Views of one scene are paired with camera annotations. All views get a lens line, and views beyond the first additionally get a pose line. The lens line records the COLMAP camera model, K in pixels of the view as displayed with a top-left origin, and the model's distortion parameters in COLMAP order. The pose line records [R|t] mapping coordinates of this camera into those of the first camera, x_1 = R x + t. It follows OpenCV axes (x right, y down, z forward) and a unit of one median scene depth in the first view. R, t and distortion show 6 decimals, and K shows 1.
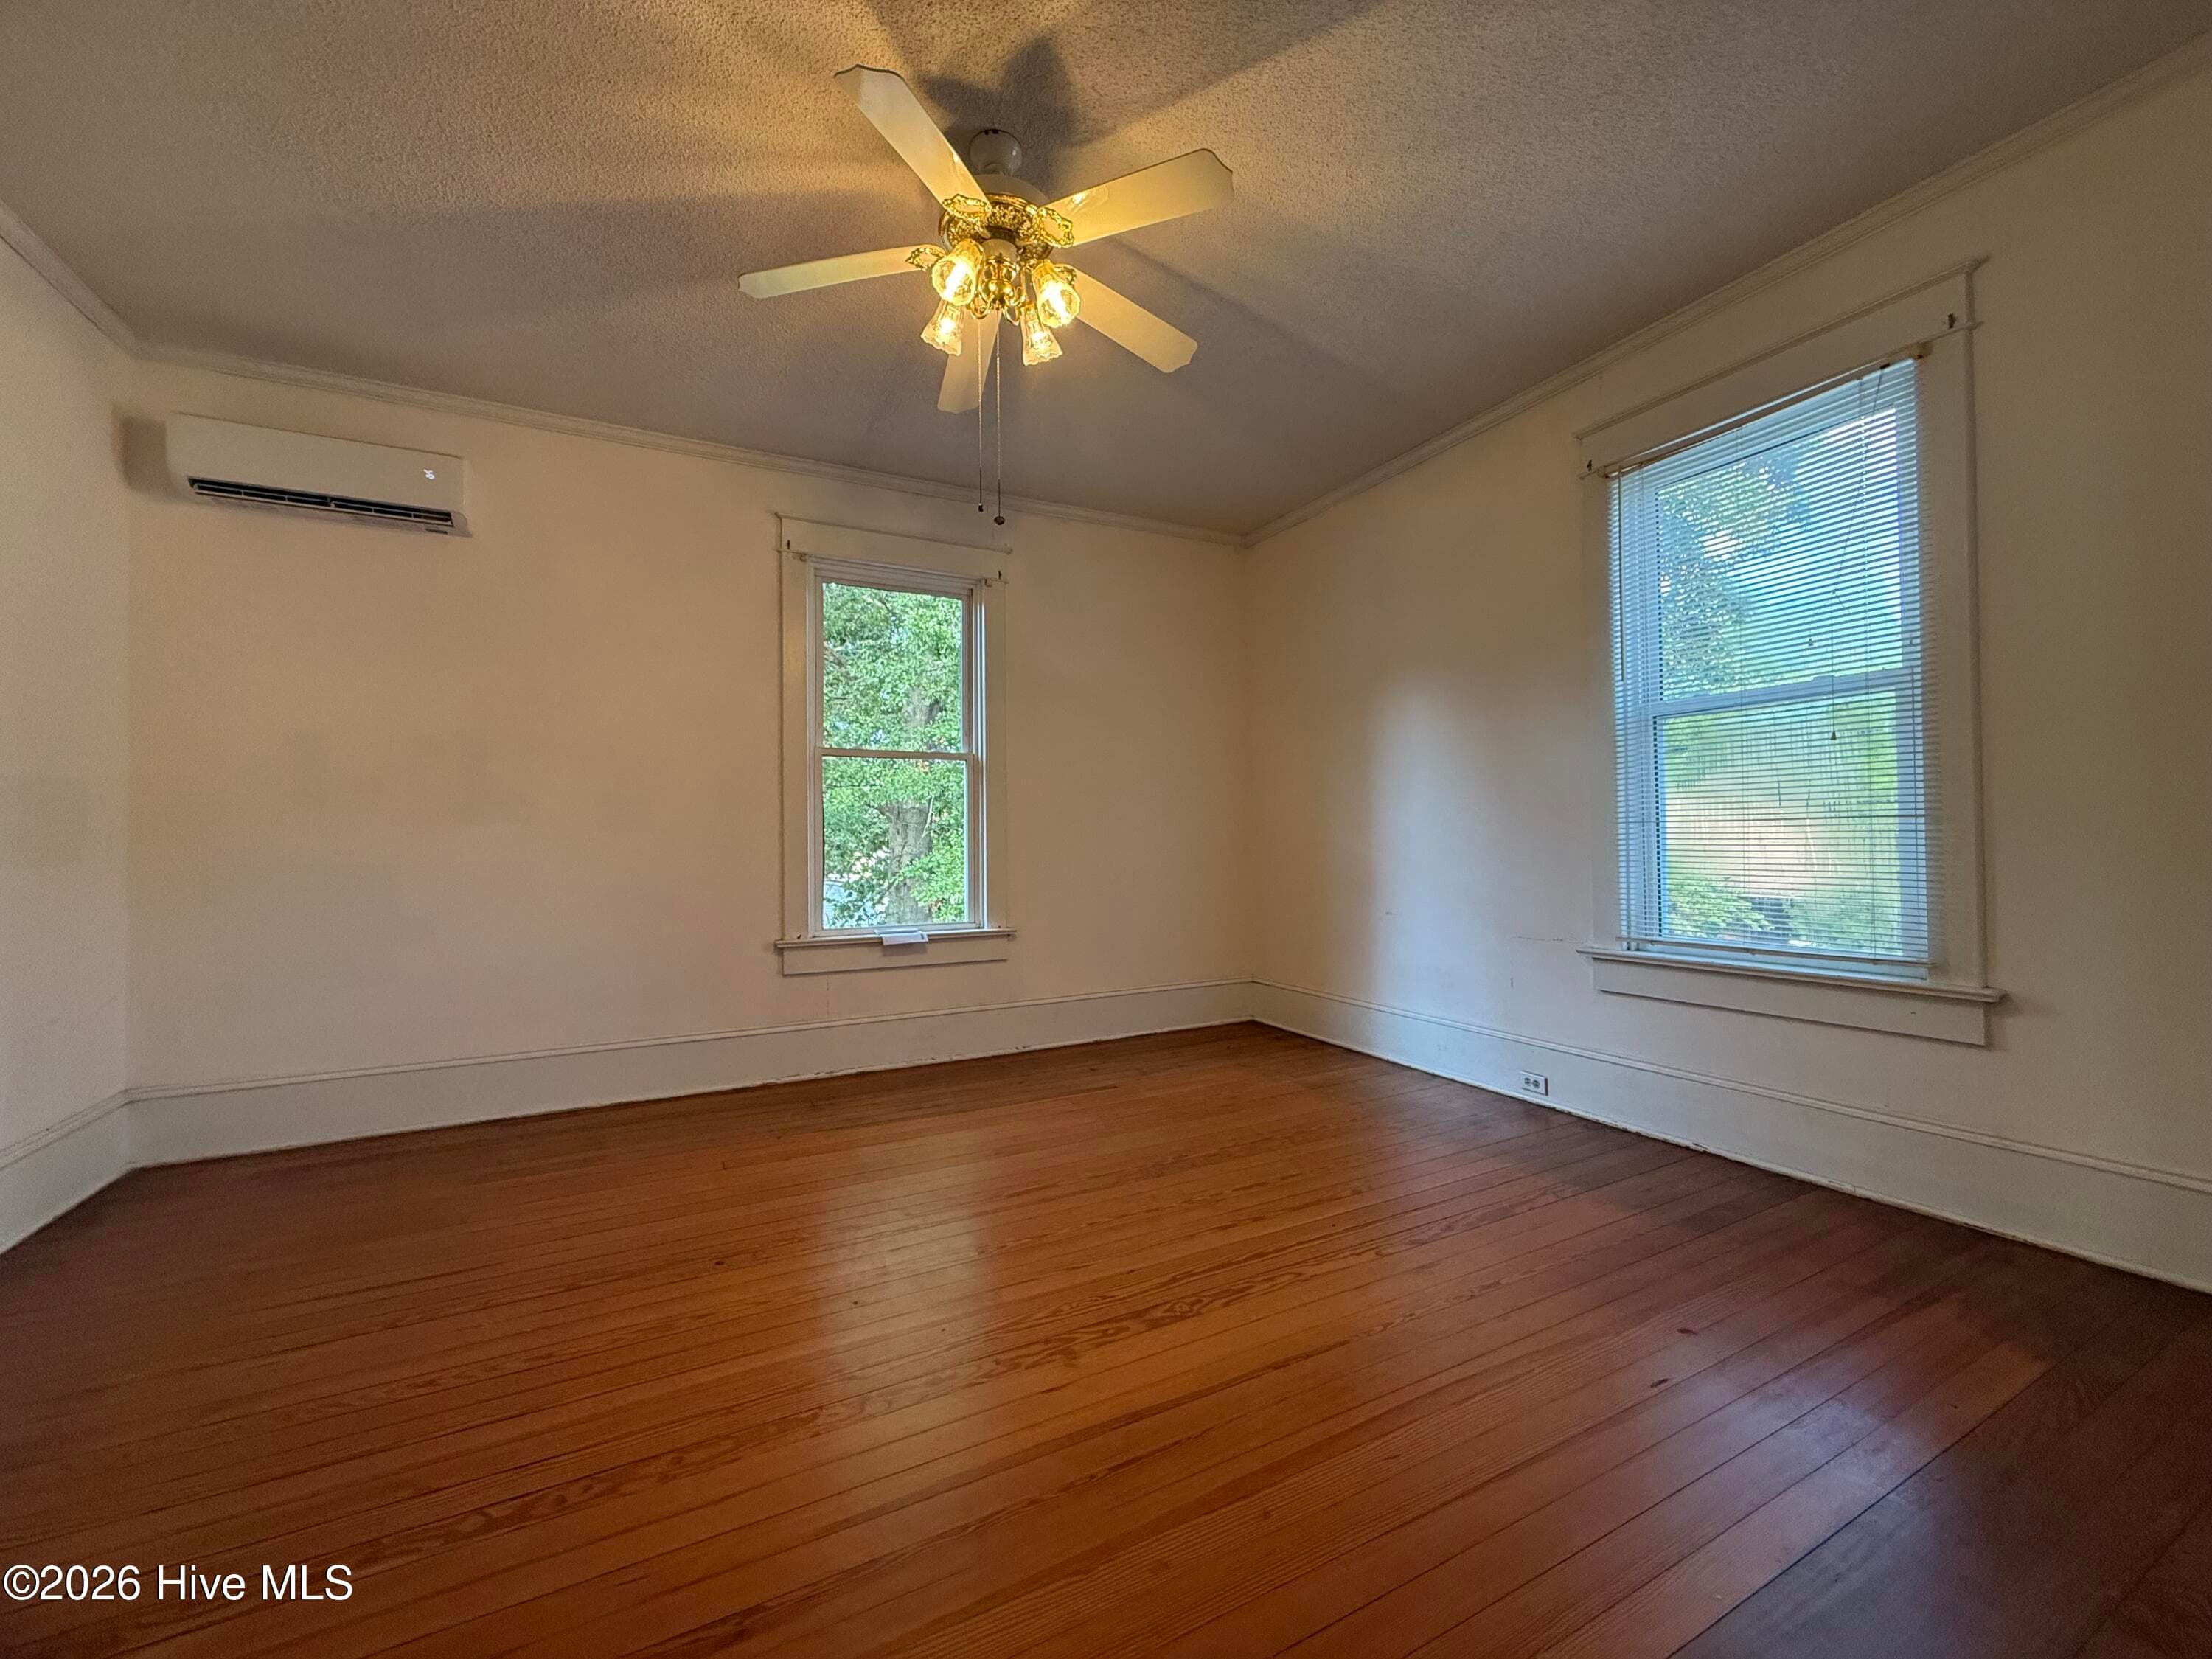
lens RADIAL K [[878.8, 0, 1111.4], [0, 878.8, 828.1], [0, 0, 1]] dist [-0.003523, -0.000375]
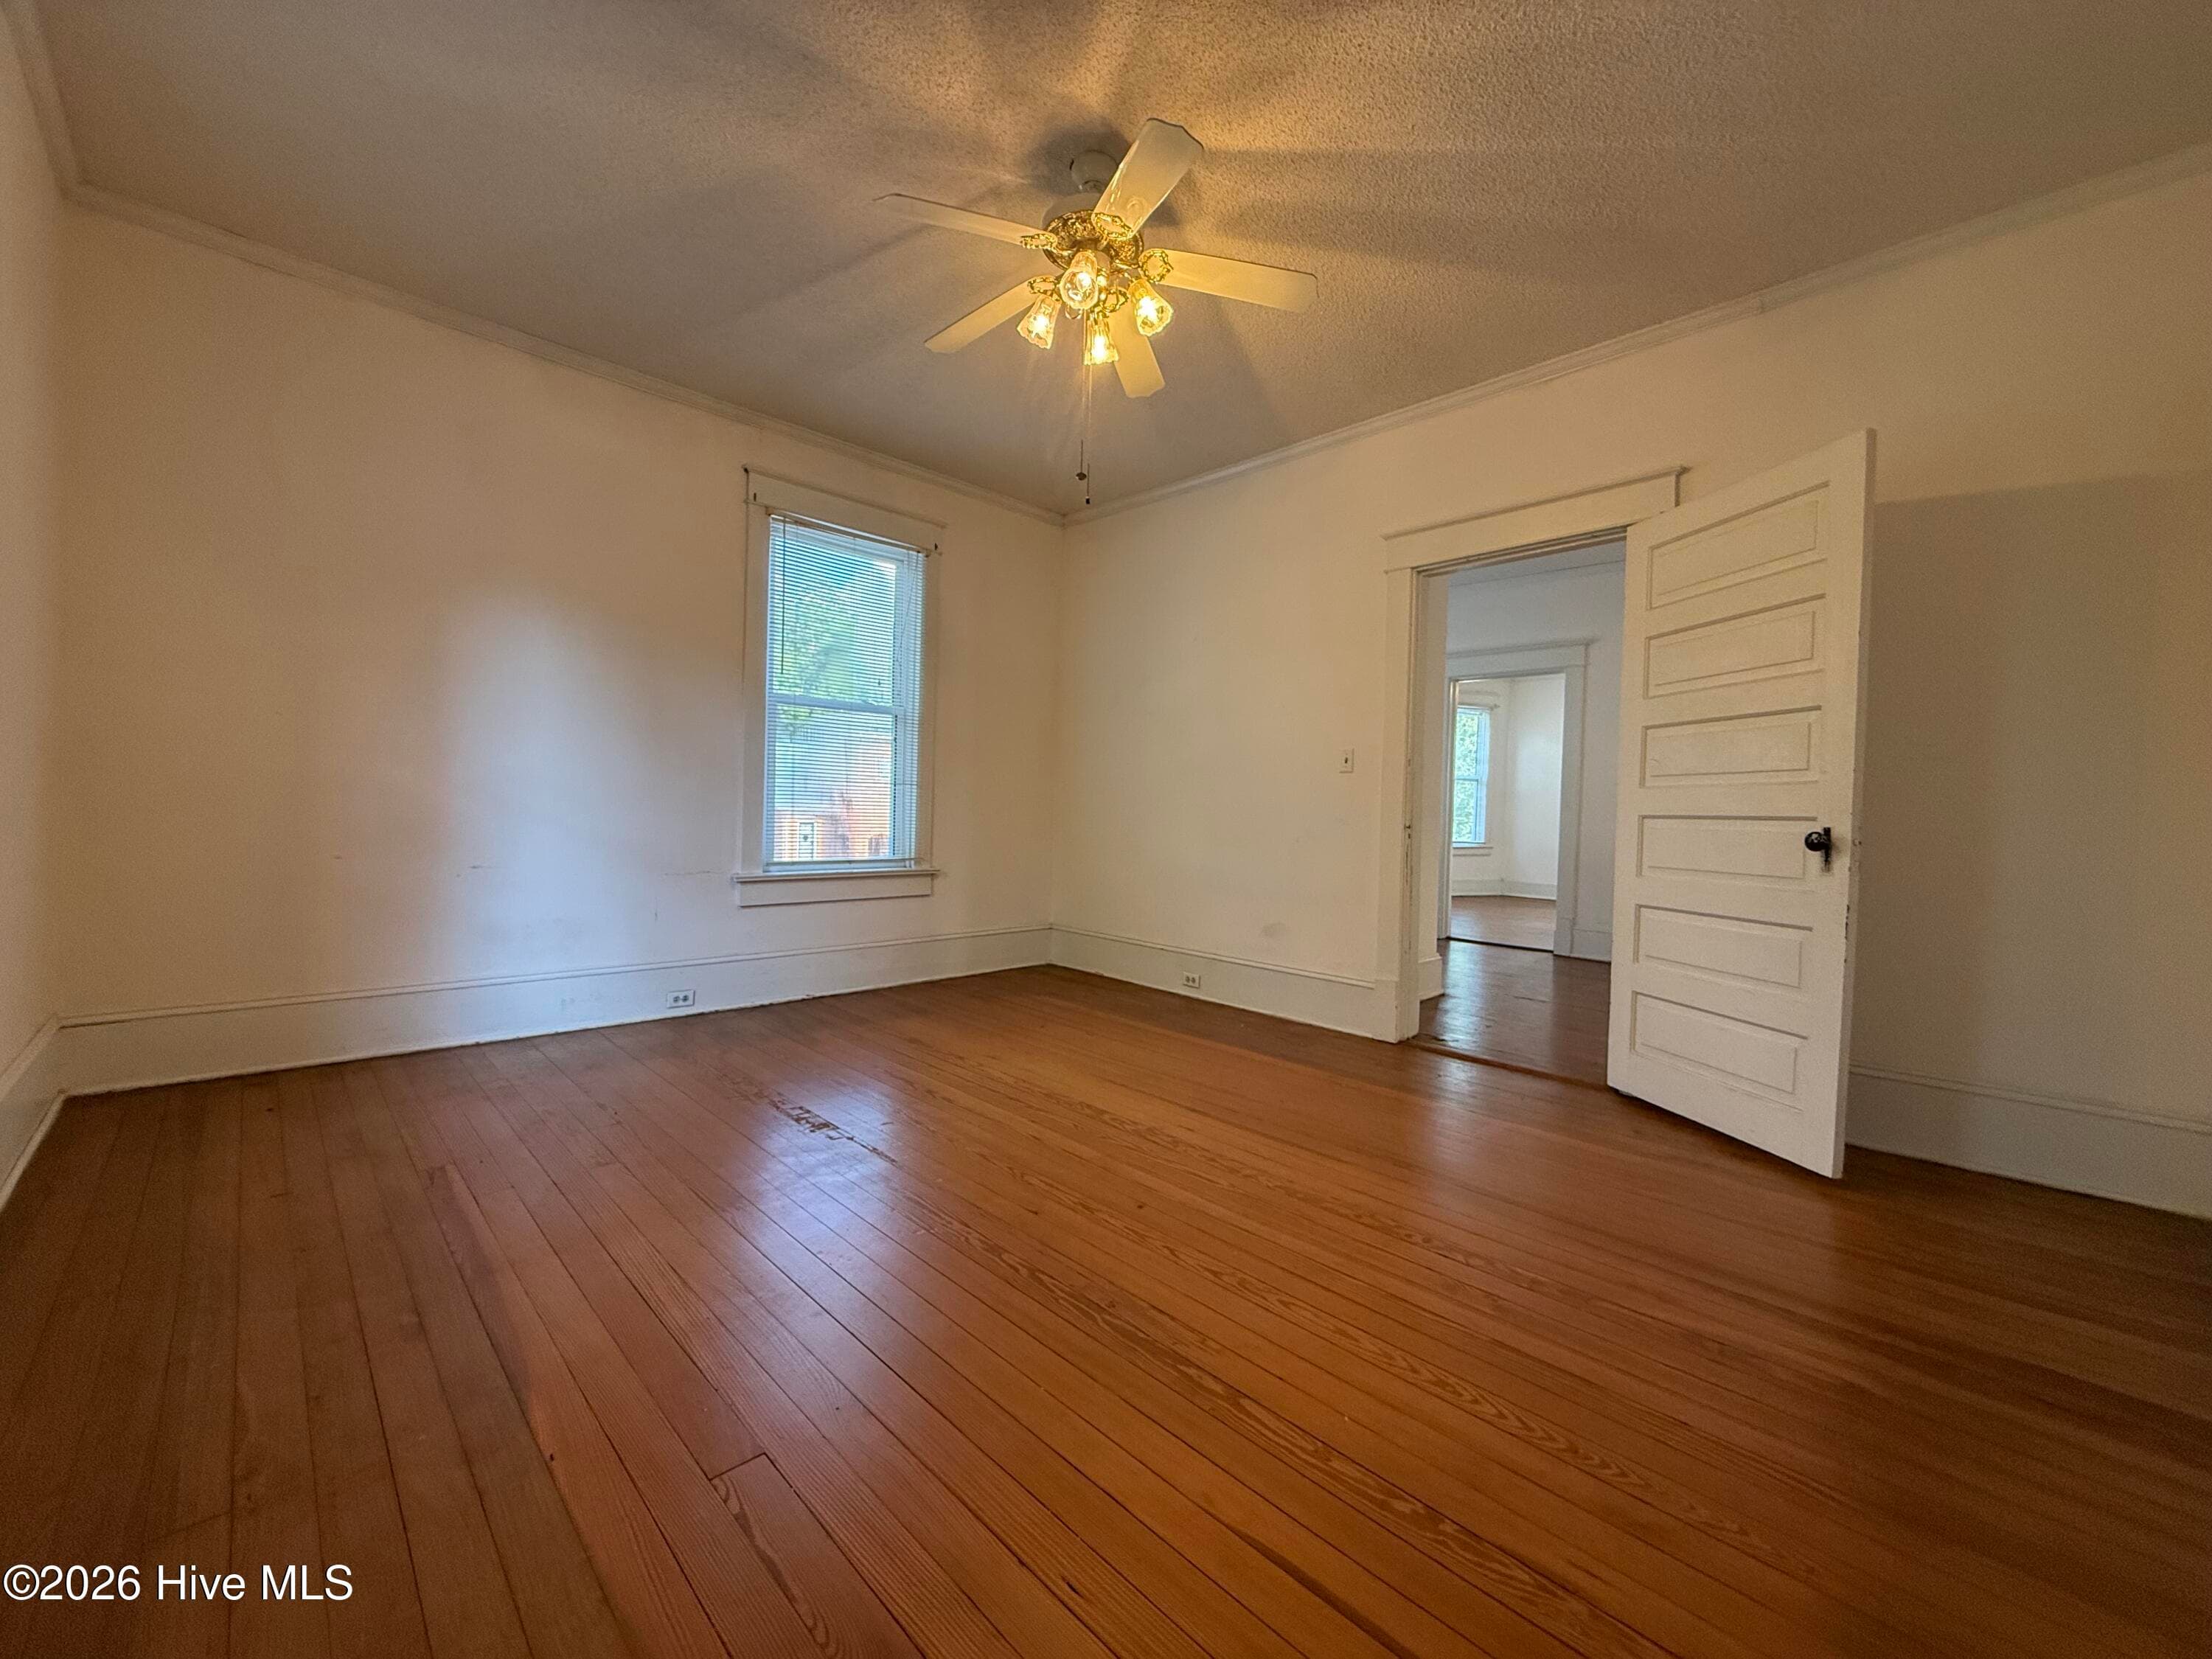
lens RADIAL K [[878.8, 0, 1096.6], [0, 878.8, 824.4], [0, 0, 1]] dist [-0.003523, -0.000375]
pose [[-0.280611, -0.006814, 0.959797, -1.136593], [-0.034670, 0.999394, -0.003041, 0.069195], [-0.959195, -0.034130, -0.280678, 1.193751]]
